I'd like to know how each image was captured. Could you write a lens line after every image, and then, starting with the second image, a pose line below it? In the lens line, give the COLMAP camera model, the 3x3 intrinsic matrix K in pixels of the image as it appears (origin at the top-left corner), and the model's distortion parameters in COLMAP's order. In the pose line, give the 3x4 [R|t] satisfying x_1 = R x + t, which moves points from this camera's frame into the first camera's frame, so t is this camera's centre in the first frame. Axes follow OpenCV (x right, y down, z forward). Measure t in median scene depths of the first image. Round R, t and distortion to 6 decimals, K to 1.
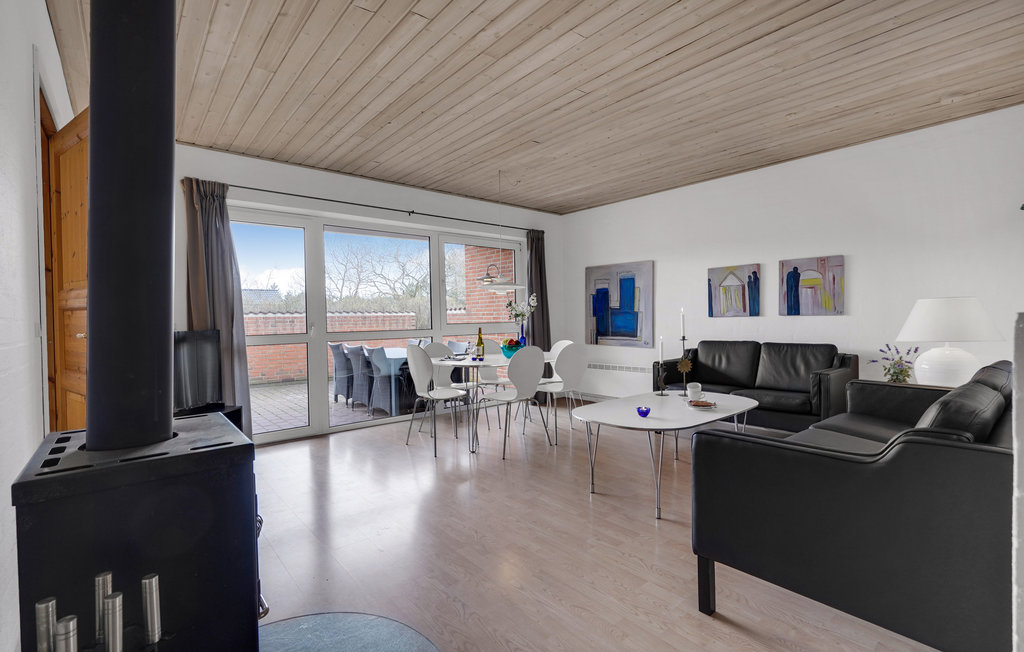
lens RADIAL K [[461.5, 0, 510.7], [0, 461.5, 326.0], [0, 0, 1]] dist [-0.005360, 0.002071]
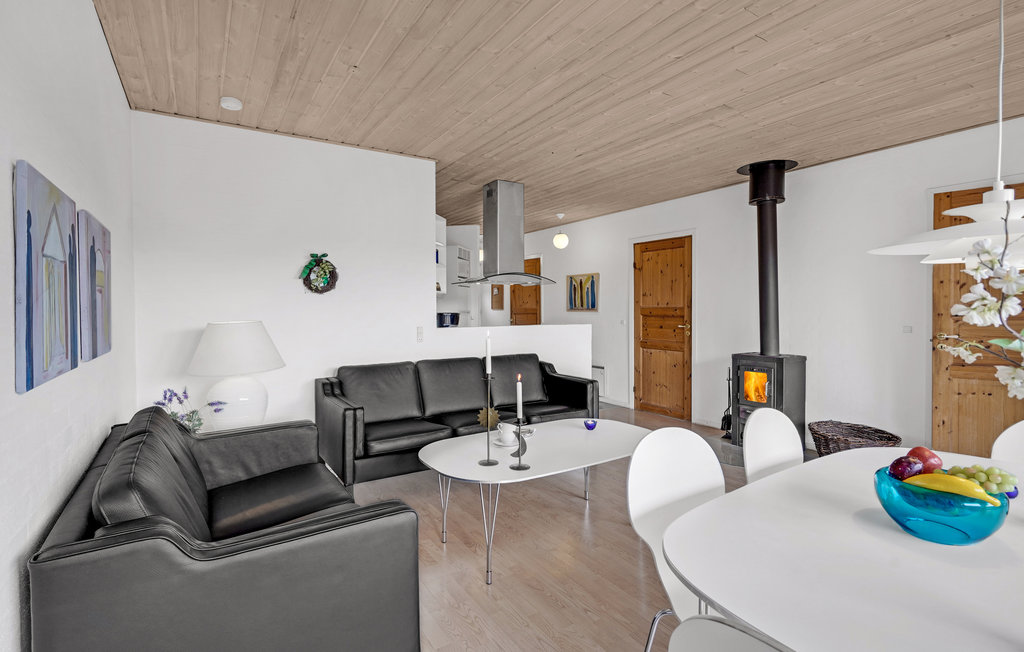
lens RADIAL K [[483.5, 0, 507.2], [0, 483.5, 323.1], [0, 0, 1]] dist [-0.001851, 0.001781]
pose [[-0.990541, 0.016305, 0.136245, 0.187565], [0.022389, 0.998814, 0.043243, -0.057478], [-0.135378, 0.045885, -0.989731, 1.226458]]
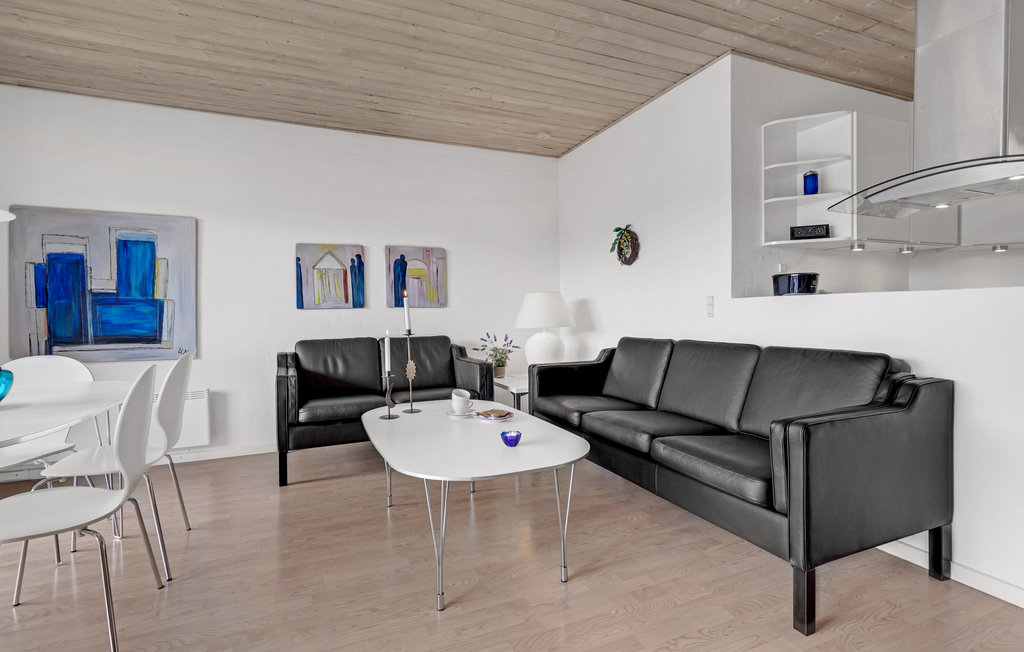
lens RADIAL K [[483.5, 0, 509.2], [0, 483.5, 321.2], [0, 0, 1]] dist [-0.001851, 0.001781]
pose [[0.292448, -0.006292, 0.956261, -0.220731], [0.025546, 0.999673, -0.001235, 0.010396], [-0.955940, 0.024790, 0.292513, 0.462498]]
